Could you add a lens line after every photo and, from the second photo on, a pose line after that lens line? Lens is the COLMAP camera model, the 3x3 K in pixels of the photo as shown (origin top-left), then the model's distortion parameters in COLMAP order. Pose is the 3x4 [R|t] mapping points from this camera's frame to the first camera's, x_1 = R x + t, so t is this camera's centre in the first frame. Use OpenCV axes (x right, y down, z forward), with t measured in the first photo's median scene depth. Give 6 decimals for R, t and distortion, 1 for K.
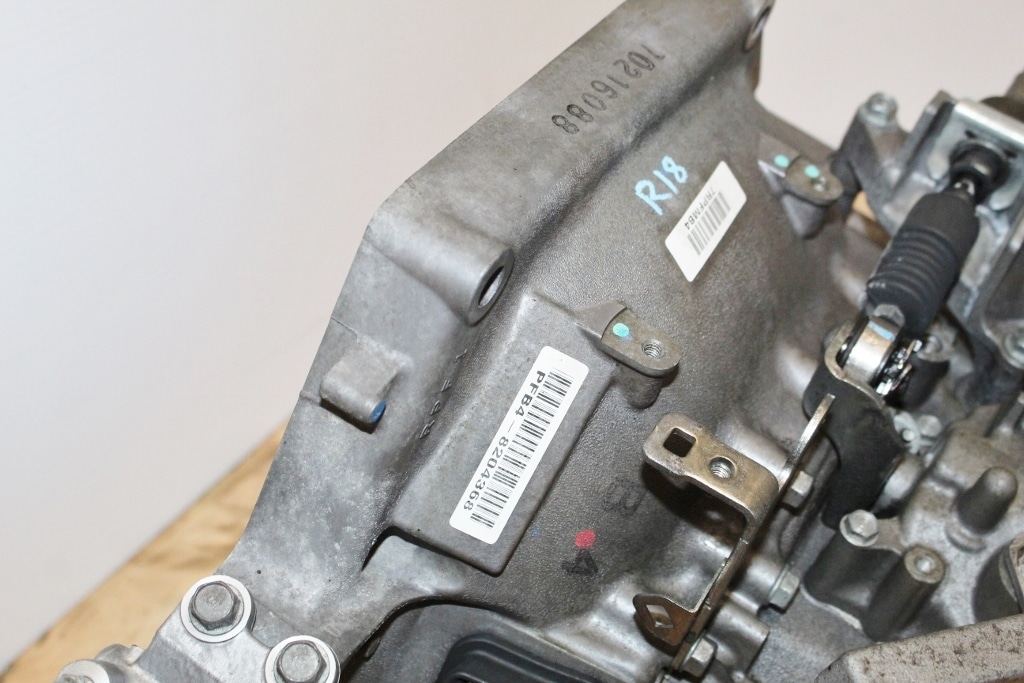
lens RADIAL K [[1447.2, 0, 511.7], [0, 1447.2, 340.9], [0, 0, 1]] dist [-0.011473, 0.000000]
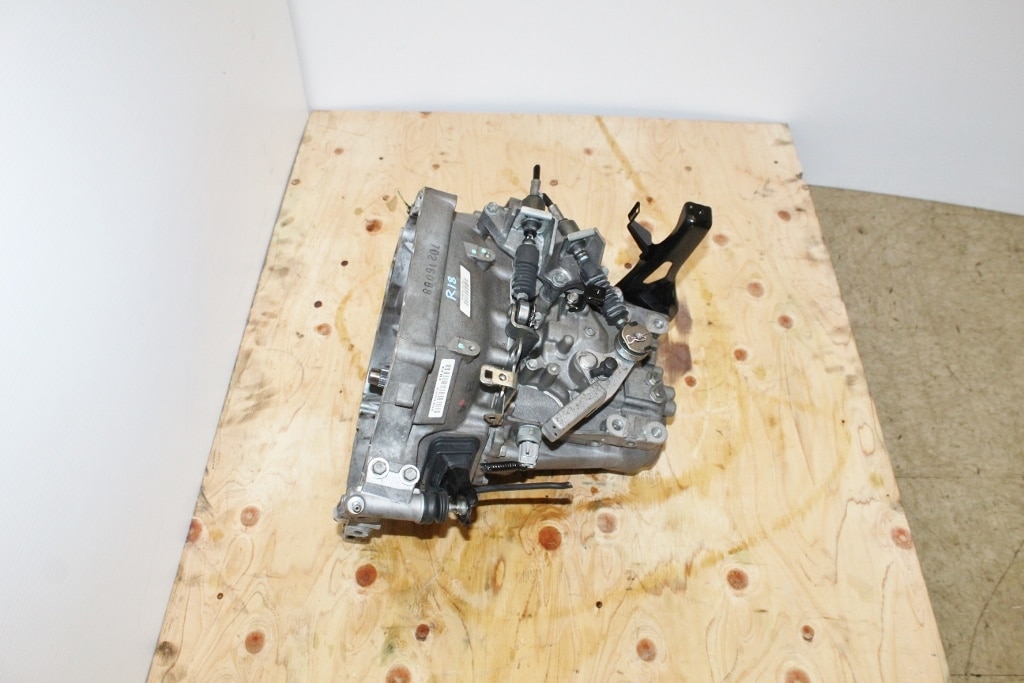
lens RADIAL K [[893.1, 0, 515.2], [0, 893.1, 341.3], [0, 0, 1]] dist [-0.077202, 0.019567]
pose [[0.898529, -0.333841, 0.284950, -0.351496], [0.238155, 0.916161, 0.322384, -0.580528], [-0.368685, -0.221809, 0.902703, -0.791123]]
